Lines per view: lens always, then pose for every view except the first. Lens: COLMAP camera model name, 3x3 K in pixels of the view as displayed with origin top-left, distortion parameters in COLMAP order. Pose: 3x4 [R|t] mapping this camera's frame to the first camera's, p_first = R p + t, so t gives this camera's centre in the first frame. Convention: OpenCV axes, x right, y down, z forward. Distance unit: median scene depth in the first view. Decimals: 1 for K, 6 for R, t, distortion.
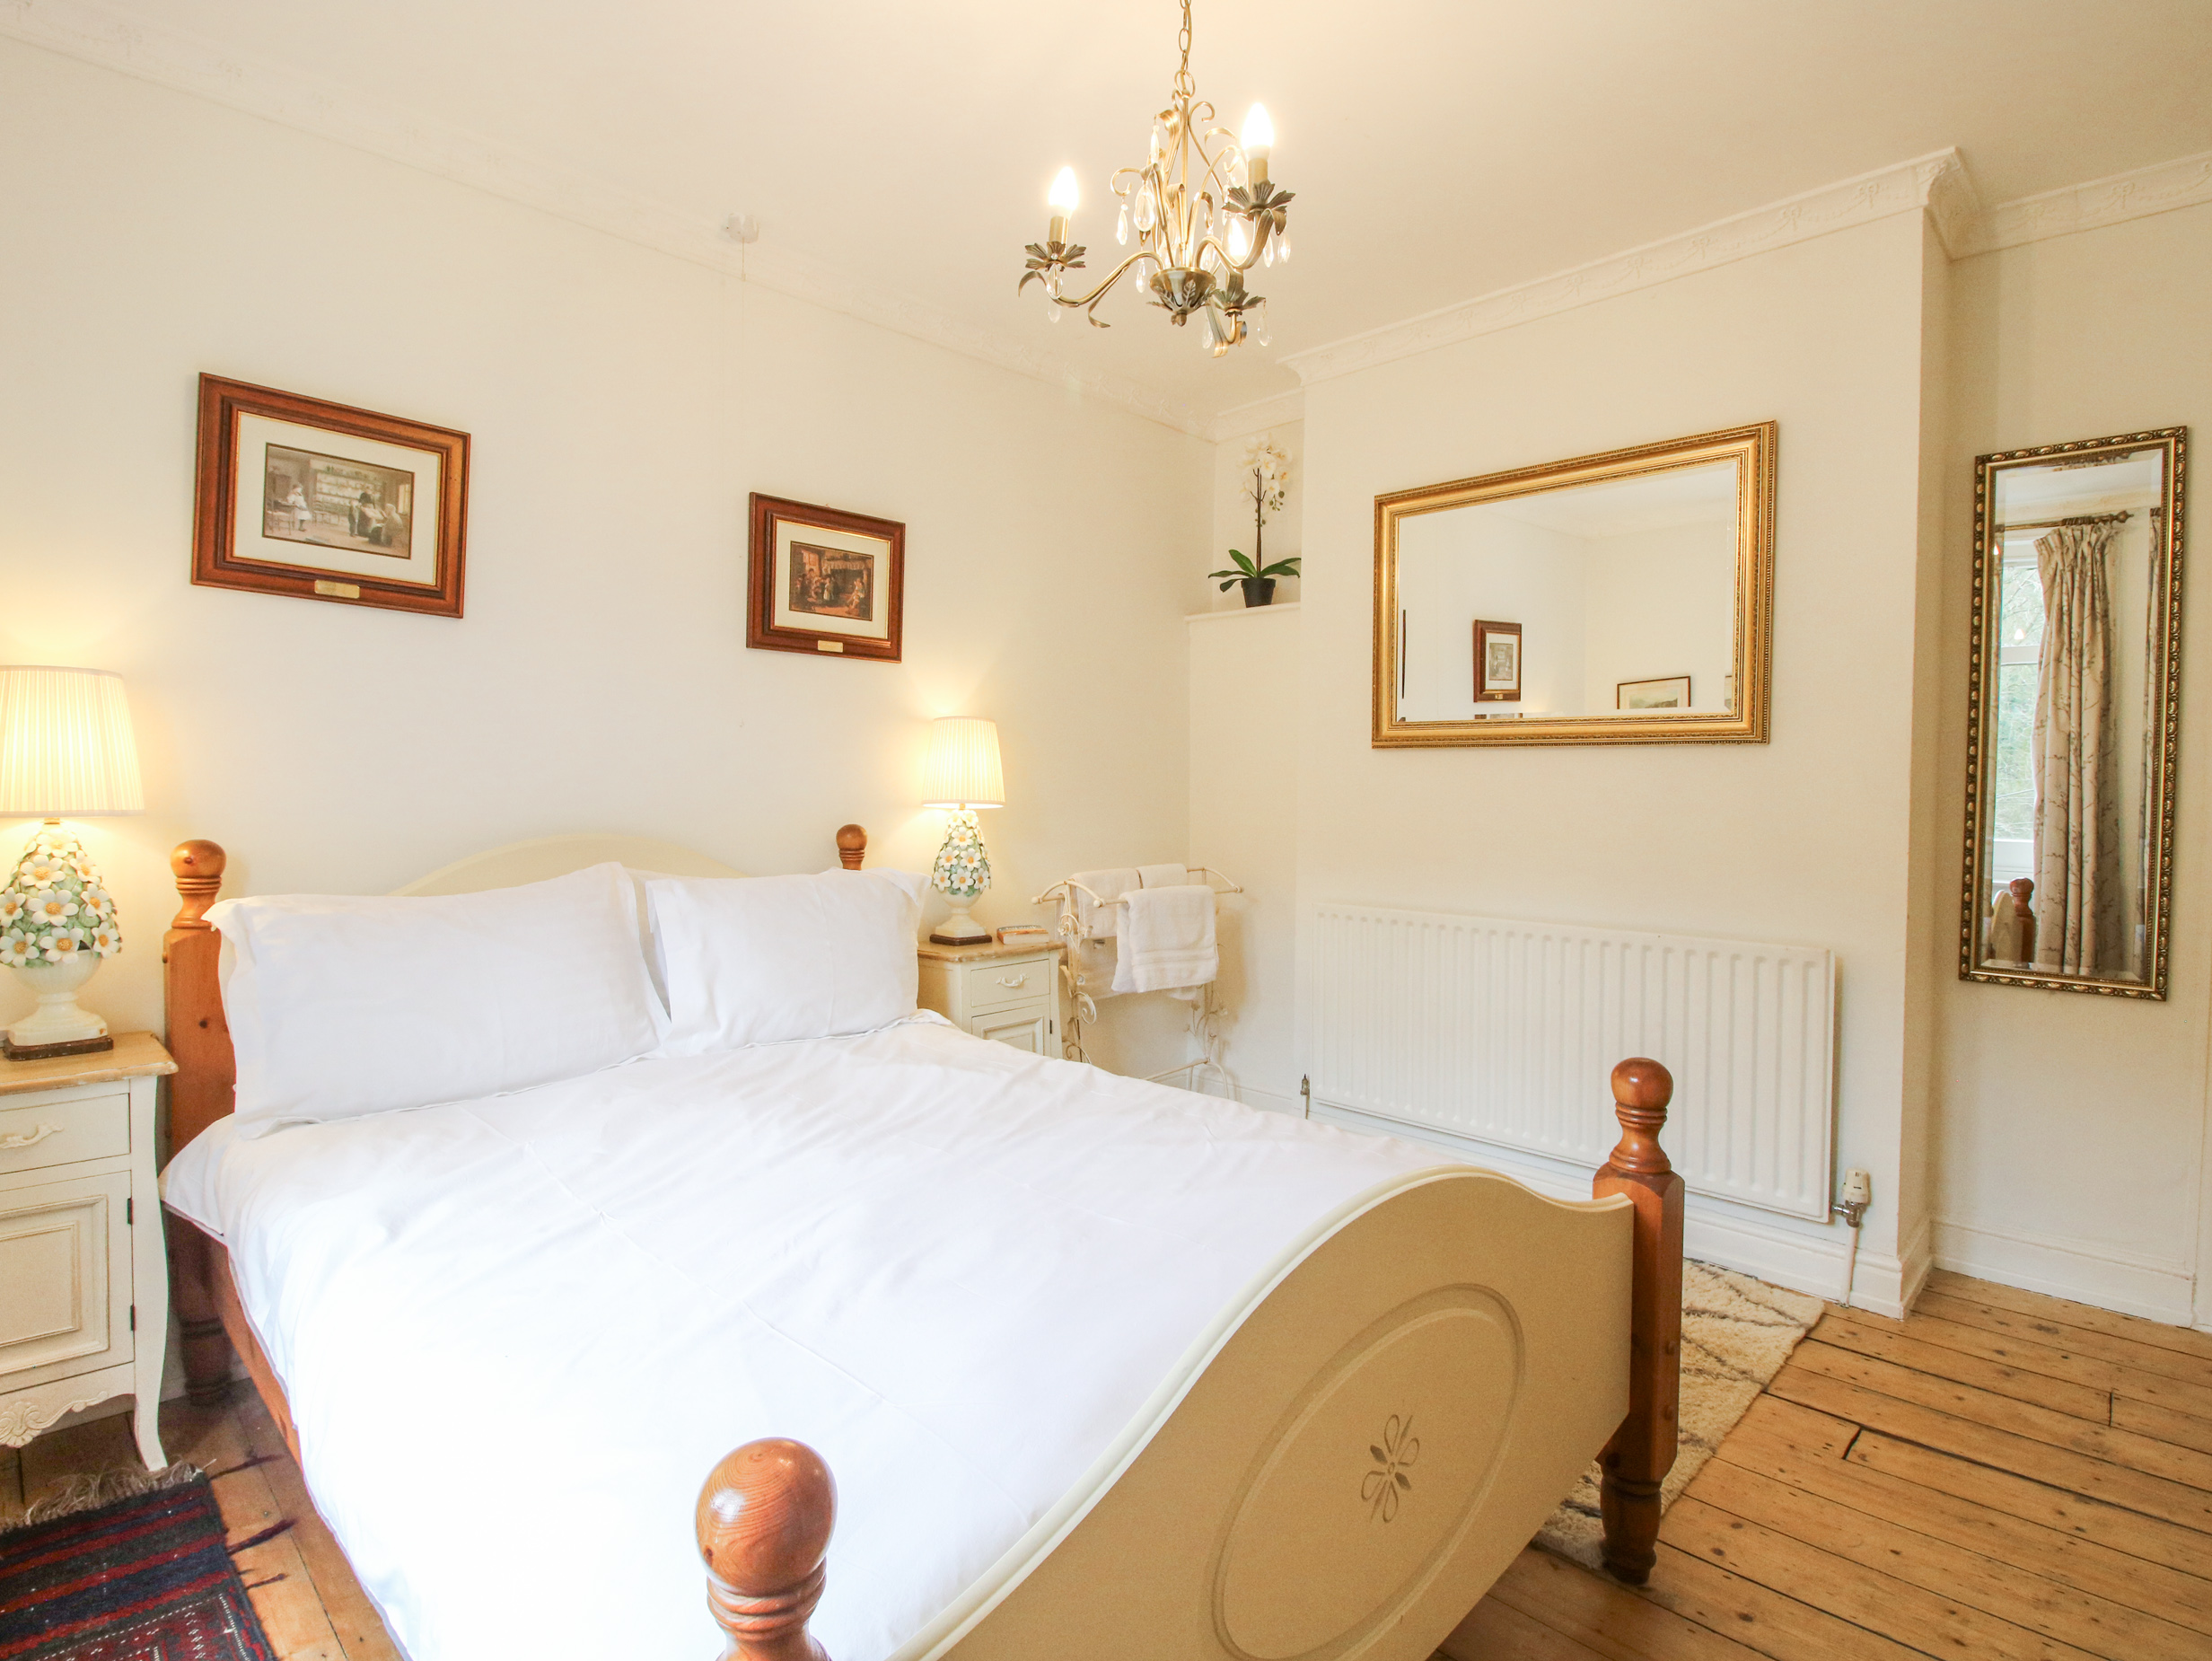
lens RADIAL K [[1175.5, 0, 1112.1], [0, 1175.5, 811.3], [0, 0, 1]] dist [-0.005222, -0.012837]
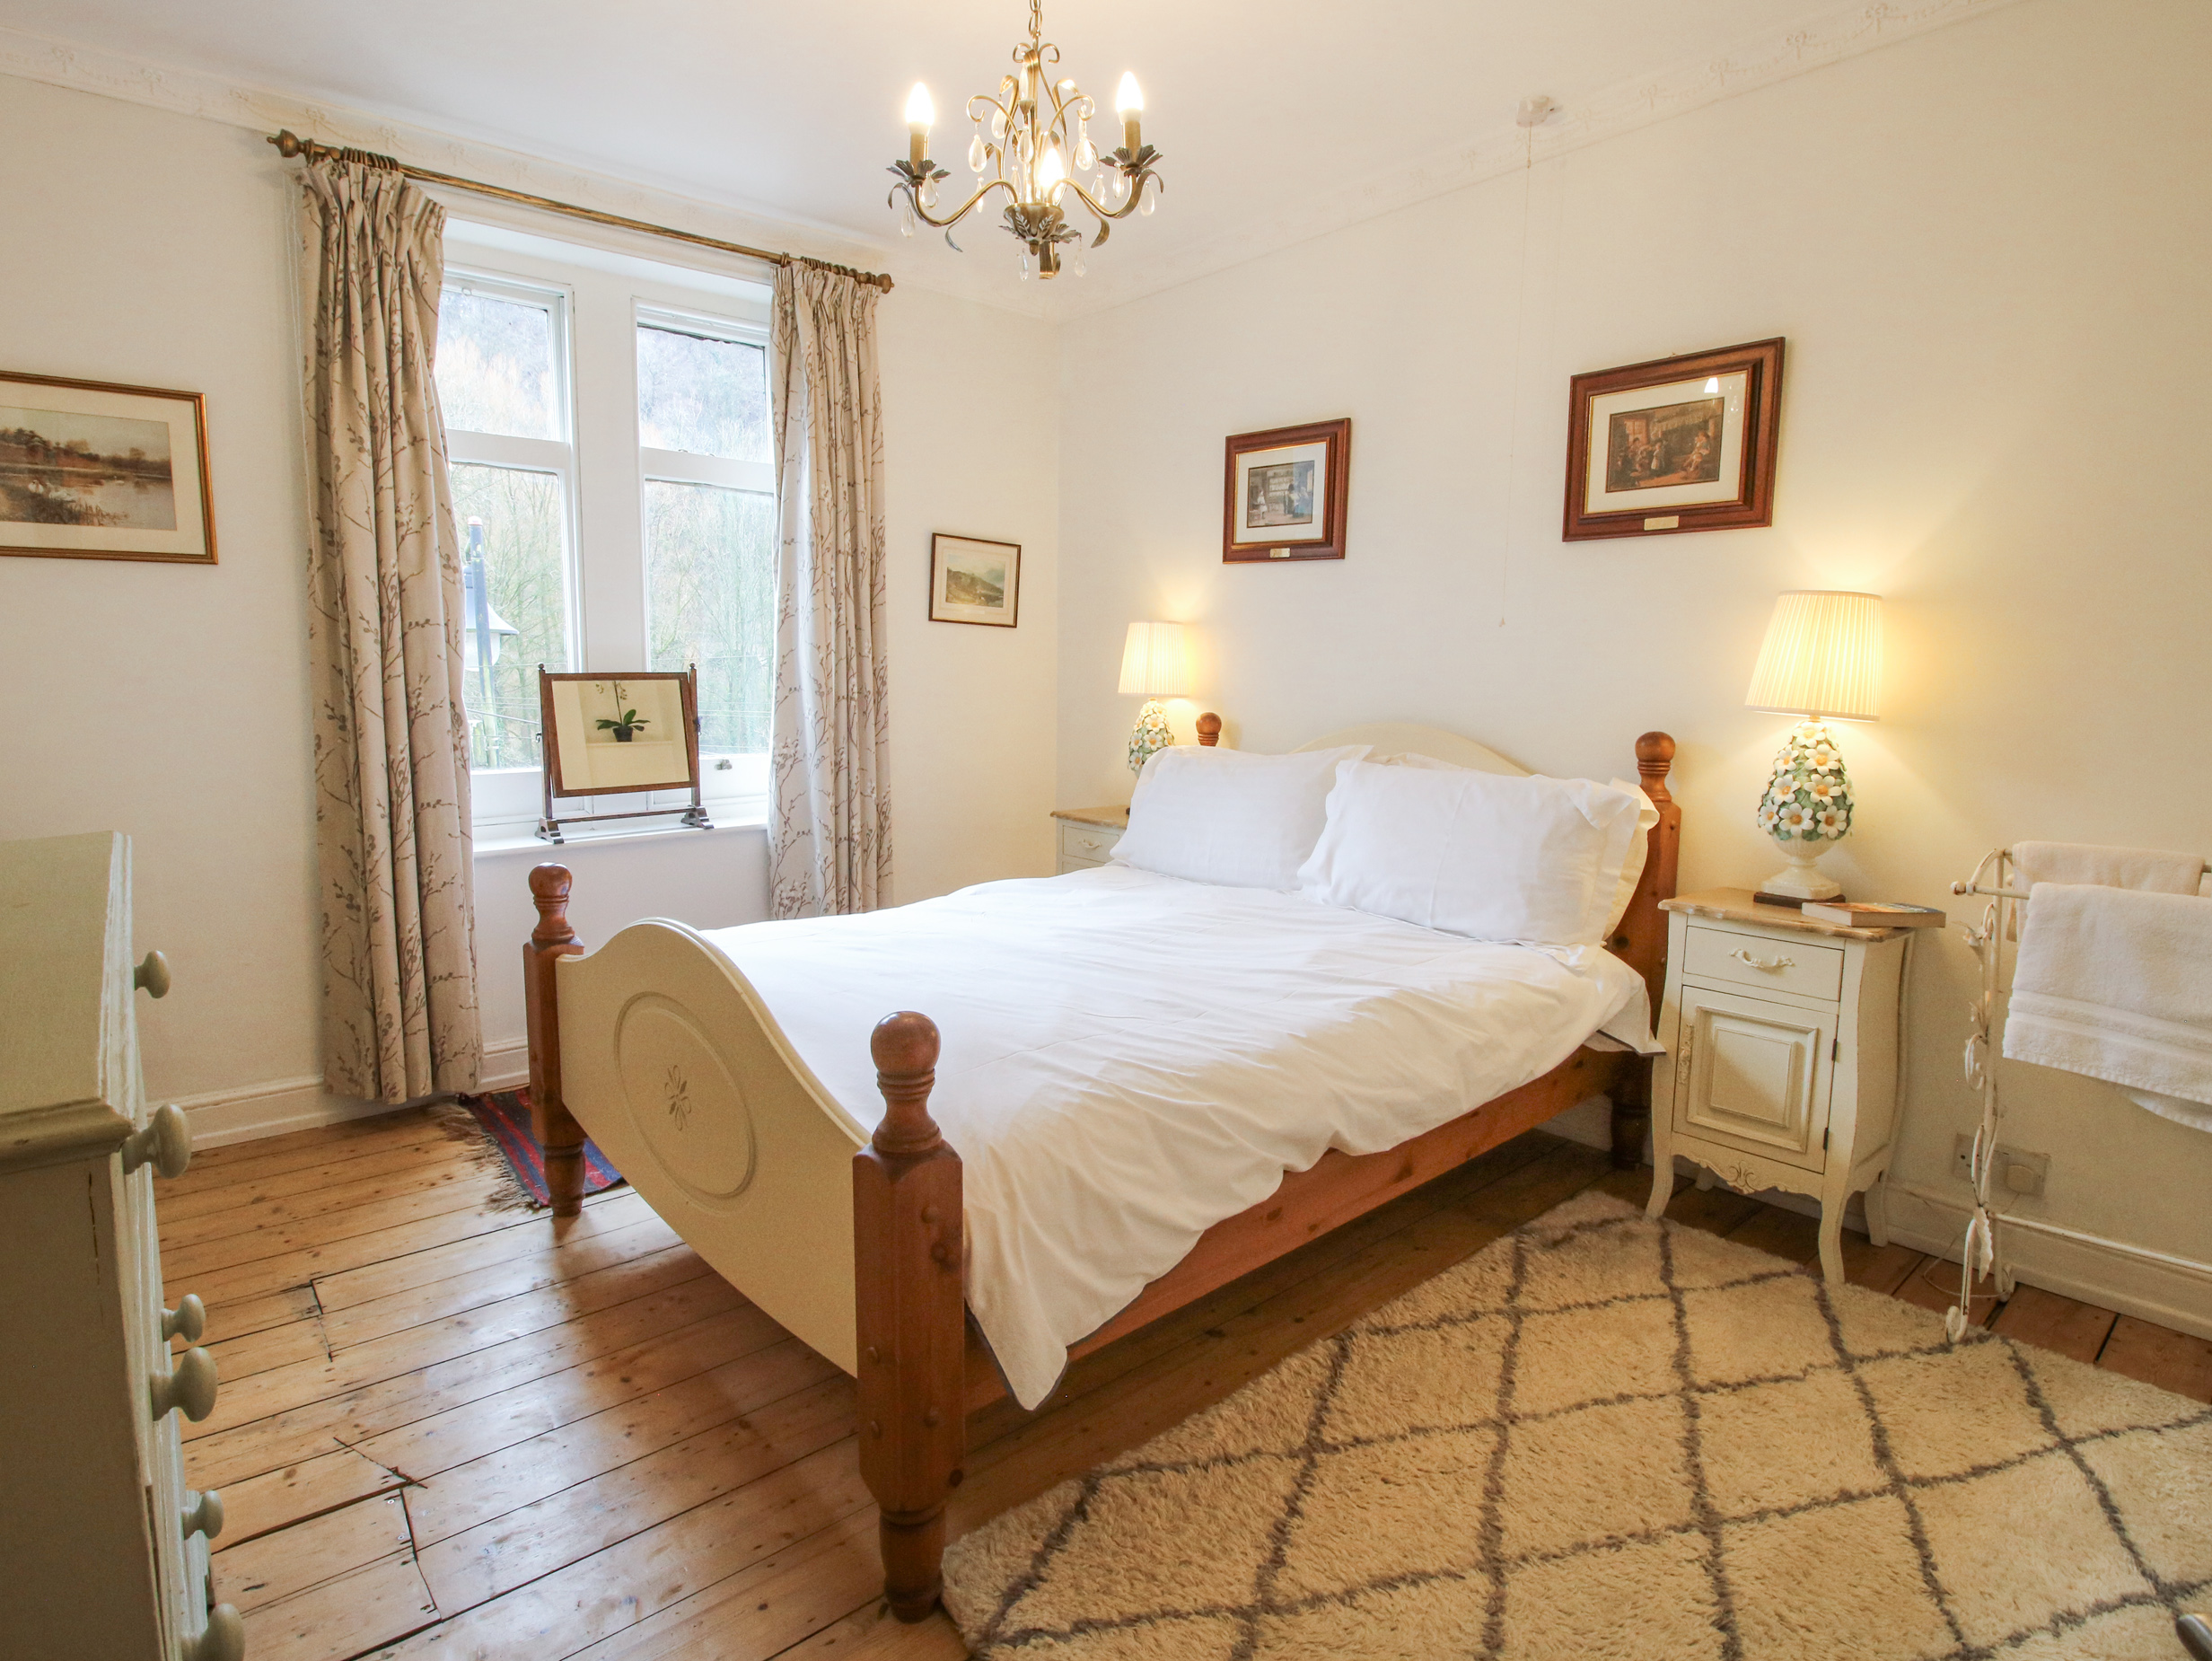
lens RADIAL K [[1175.5, 0, 1115.0], [0, 1175.5, 827.3], [0, 0, 1]] dist [-0.005222, -0.012837]
pose [[-0.094796, 0.123627, -0.987791, 0.697559], [-0.029414, 0.991478, 0.126911, -0.017092], [0.995062, 0.041086, -0.090352, 0.711081]]
